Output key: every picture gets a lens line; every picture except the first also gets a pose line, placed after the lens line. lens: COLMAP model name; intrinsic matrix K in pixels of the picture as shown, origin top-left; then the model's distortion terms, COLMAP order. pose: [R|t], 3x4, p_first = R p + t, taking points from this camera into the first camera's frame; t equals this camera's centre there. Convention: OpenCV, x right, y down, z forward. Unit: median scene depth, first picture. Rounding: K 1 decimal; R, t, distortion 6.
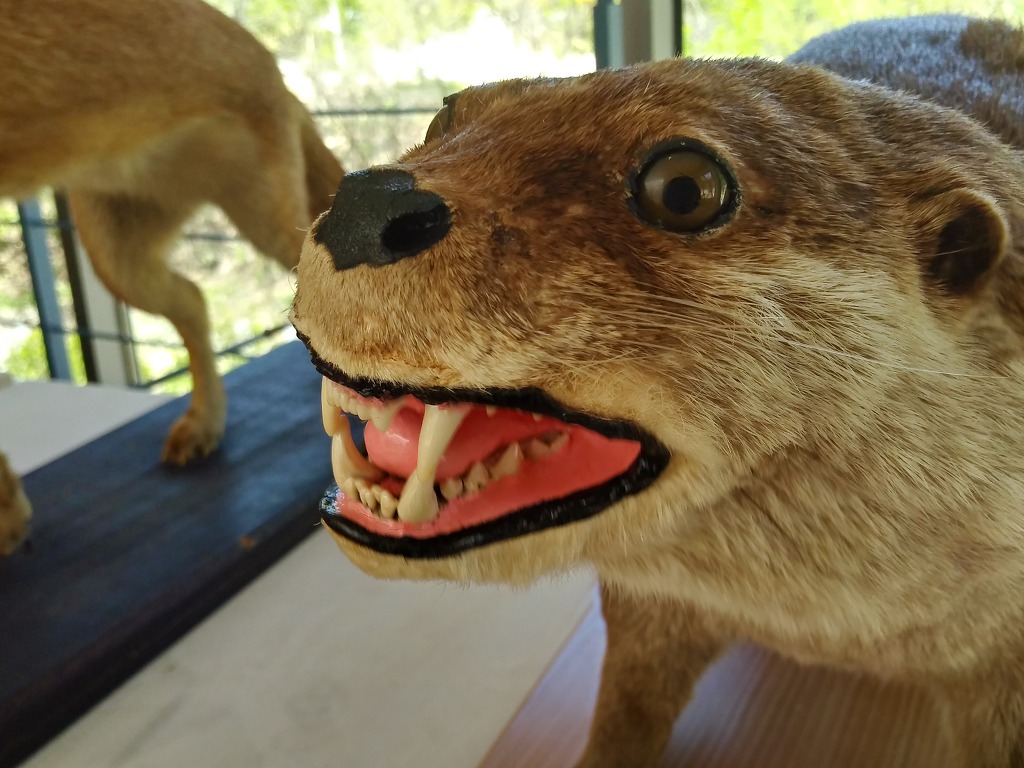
lens RADIAL K [[1096.3, 0, 512.0], [0, 1096.3, 384.0], [0, 0, 1]] dist [0.021447, -0.043488]
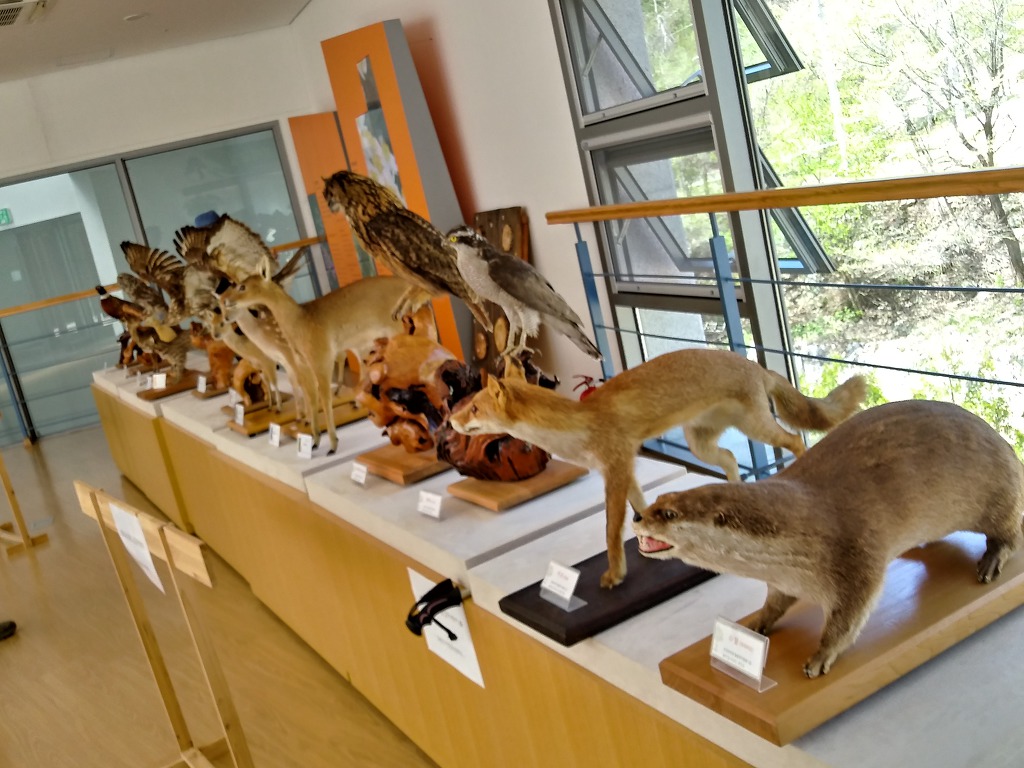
lens RADIAL K [[1096.3, 0, 512.0], [0, 1096.3, 384.0], [0, 0, 1]] dist [0.021447, -0.043488]
pose [[0.779234, 0.009901, -0.626655, 1.280100], [-0.017506, 0.999829, -0.005971, -0.314695], [0.626488, 0.015623, 0.779274, -1.832076]]
